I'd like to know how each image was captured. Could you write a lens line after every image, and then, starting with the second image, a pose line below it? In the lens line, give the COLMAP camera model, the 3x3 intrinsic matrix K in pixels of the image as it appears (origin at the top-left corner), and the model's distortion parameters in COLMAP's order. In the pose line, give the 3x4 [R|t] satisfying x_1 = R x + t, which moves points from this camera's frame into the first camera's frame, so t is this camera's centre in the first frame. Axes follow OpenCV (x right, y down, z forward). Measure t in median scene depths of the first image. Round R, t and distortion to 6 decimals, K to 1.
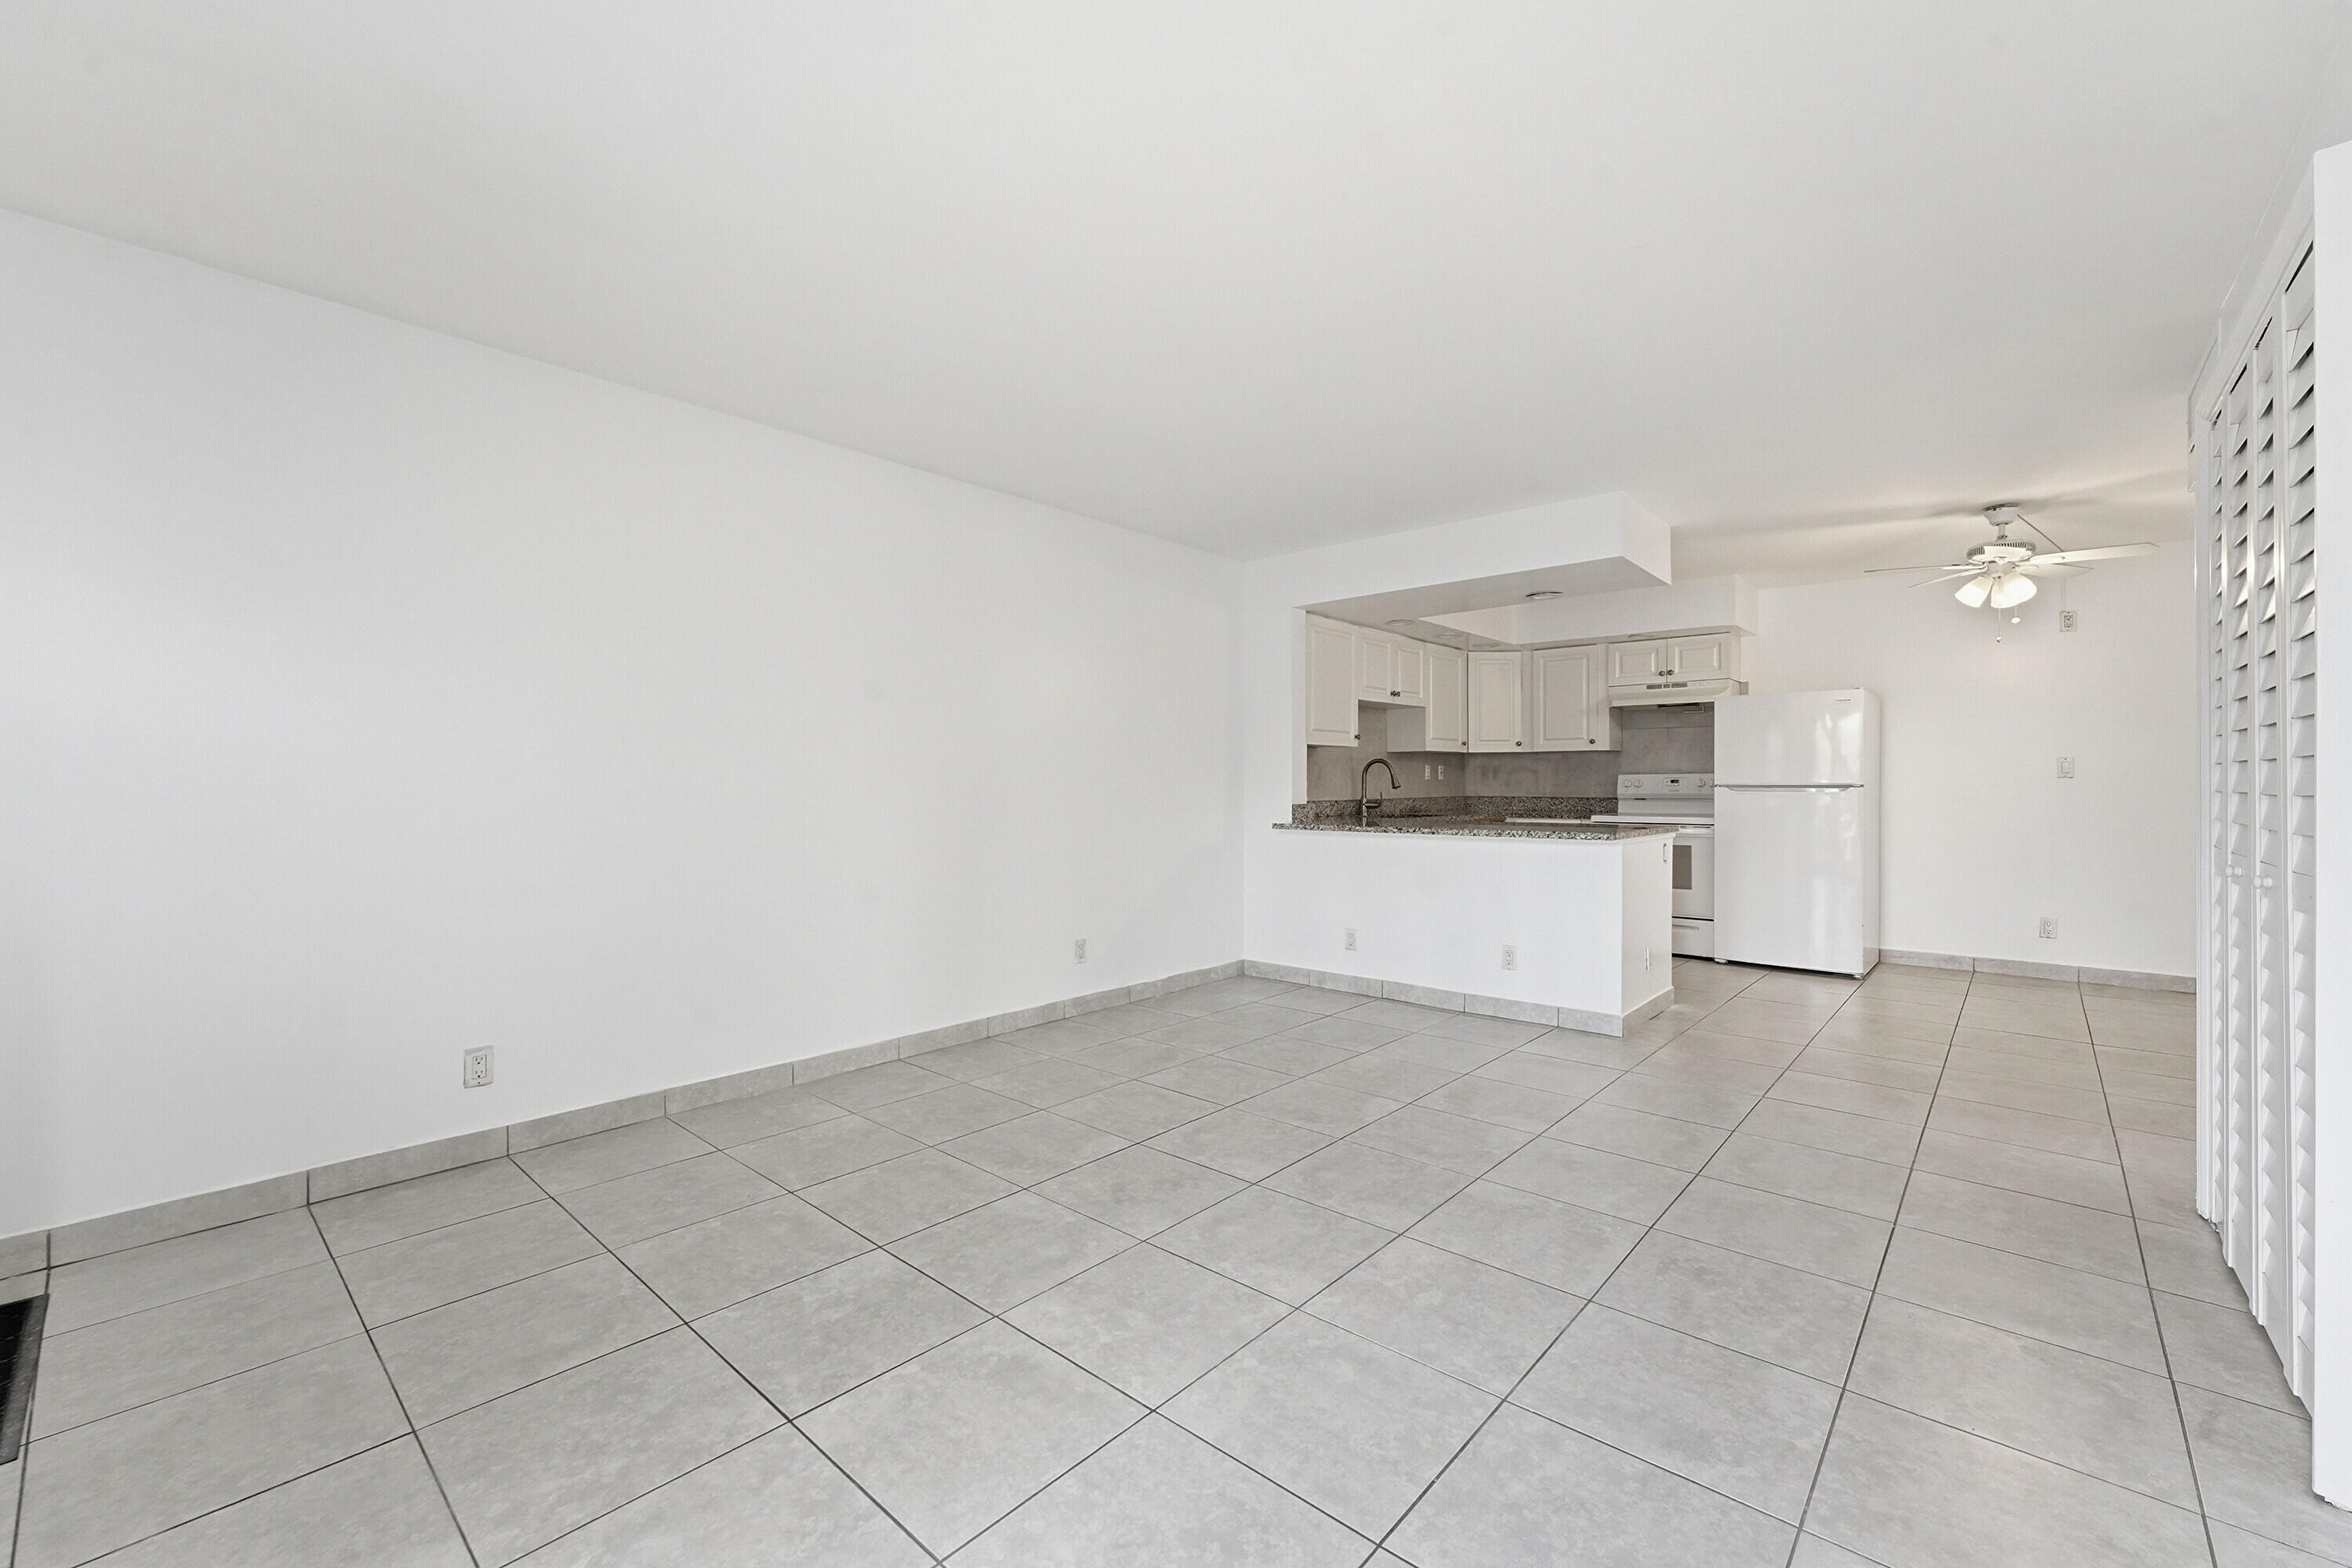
lens RADIAL K [[963.6, 0, 1161.6], [0, 963.6, 787.4], [0, 0, 1]] dist [0.000388, 0.000195]
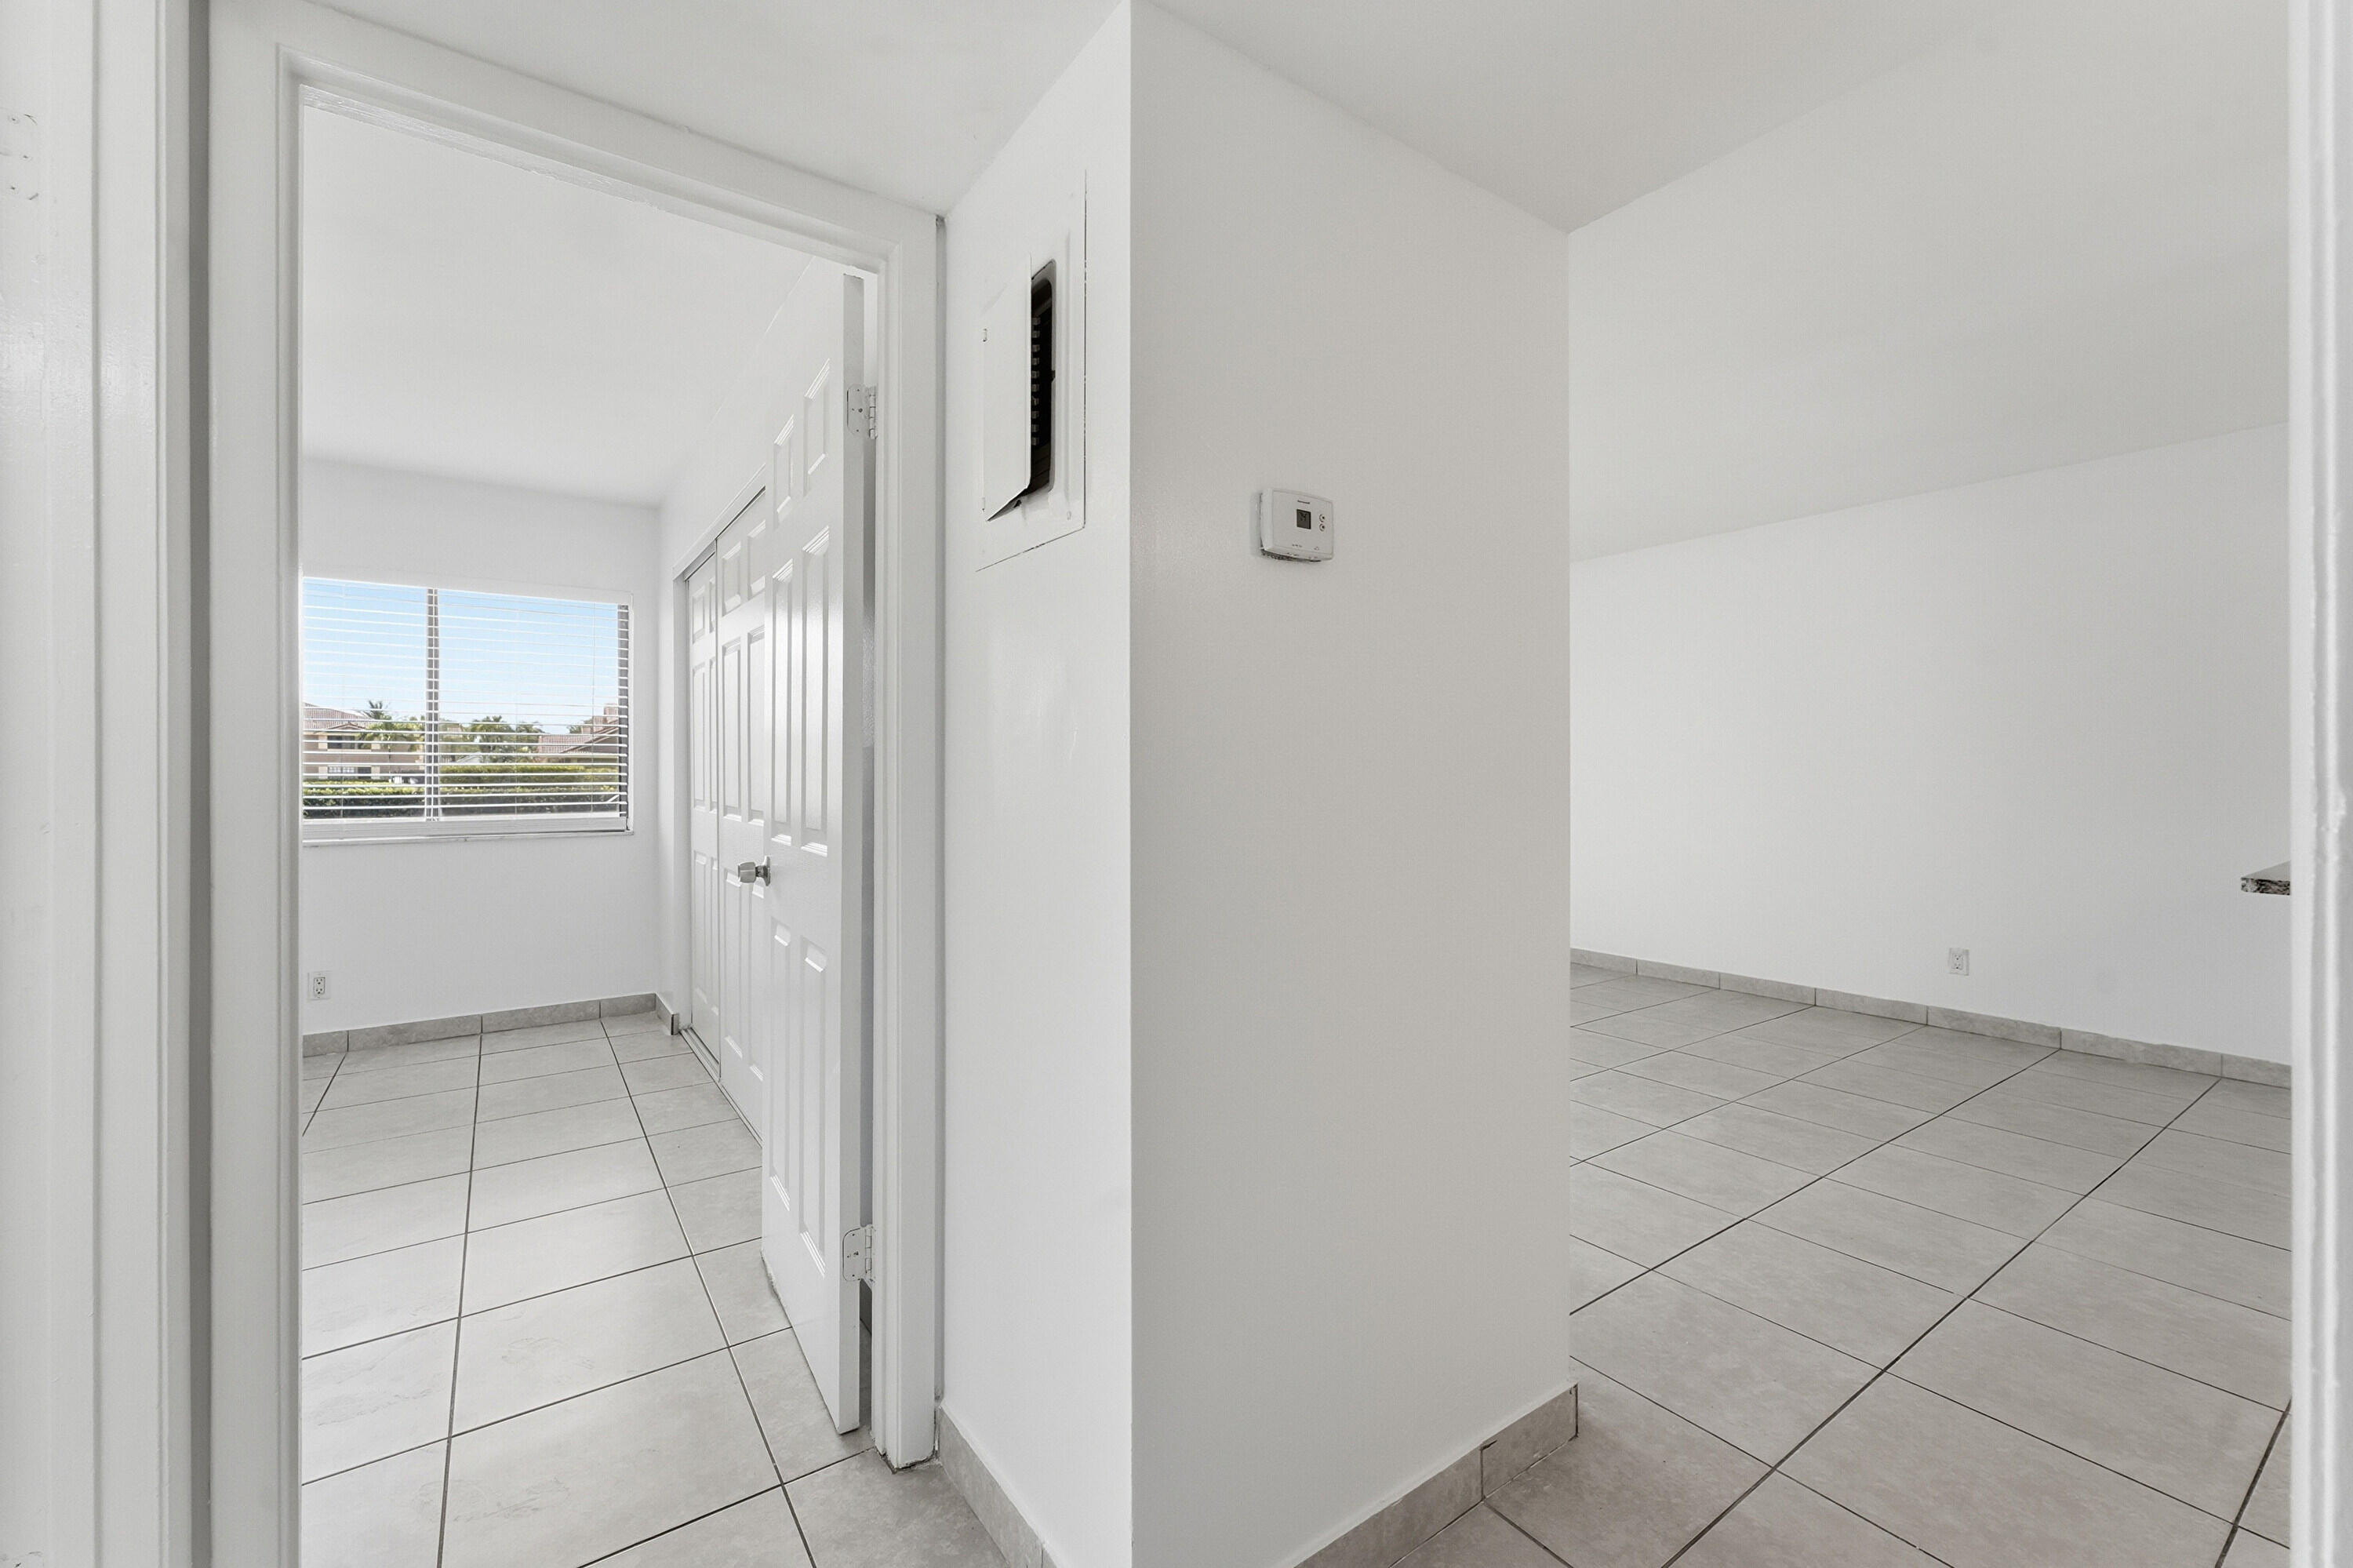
lens RADIAL K [[964.1, 0, 1162.1], [0, 964.1, 787.4], [0, 0, 1]] dist [0.000388, 0.000195]
pose [[-0.229045, 0.015948, -0.973285, 0.780313], [-0.002259, 0.999854, 0.016915, -0.007728], [0.973413, 0.006073, -0.228976, 0.374040]]
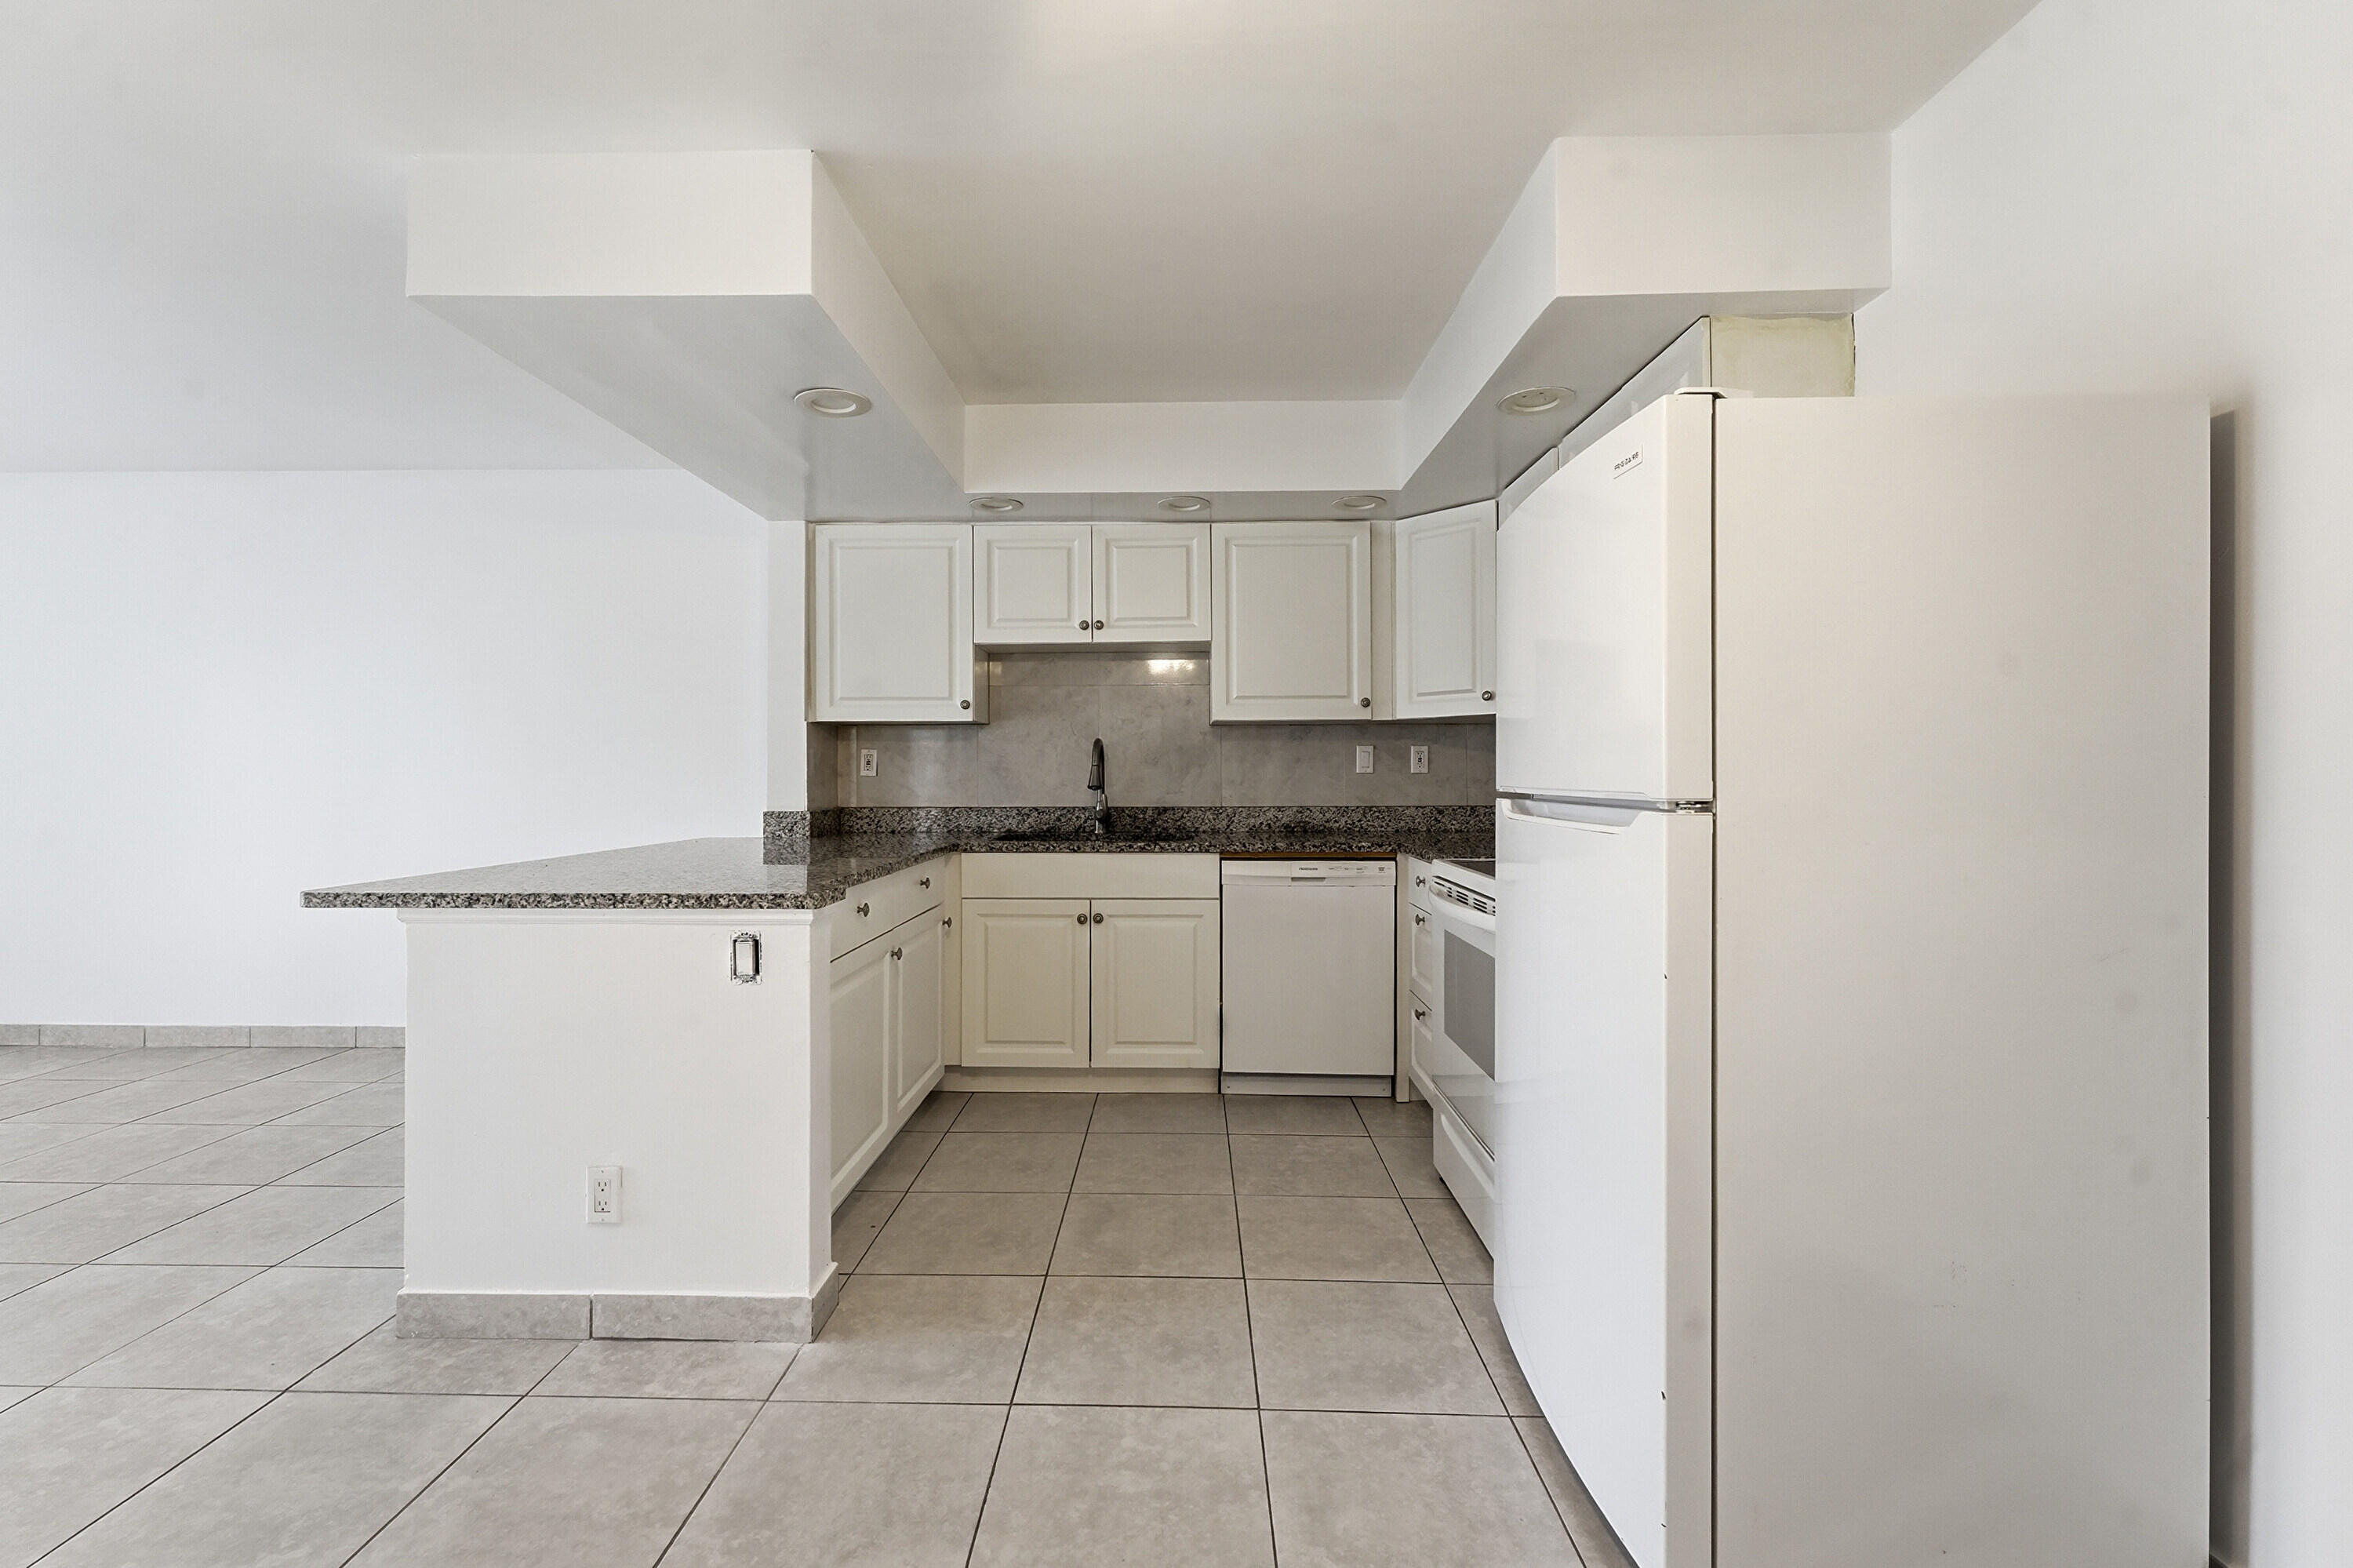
lens RADIAL K [[984.8, 0, 1163.5], [0, 984.8, 774.2], [0, 0, 1]] dist [-0.000471, 0.000203]
pose [[0.653044, 0.001230, -0.757319, 0.777305], [-0.003093, 0.999995, -0.001043, -0.007979], [0.757313, 0.003024, 0.653045, 0.701027]]
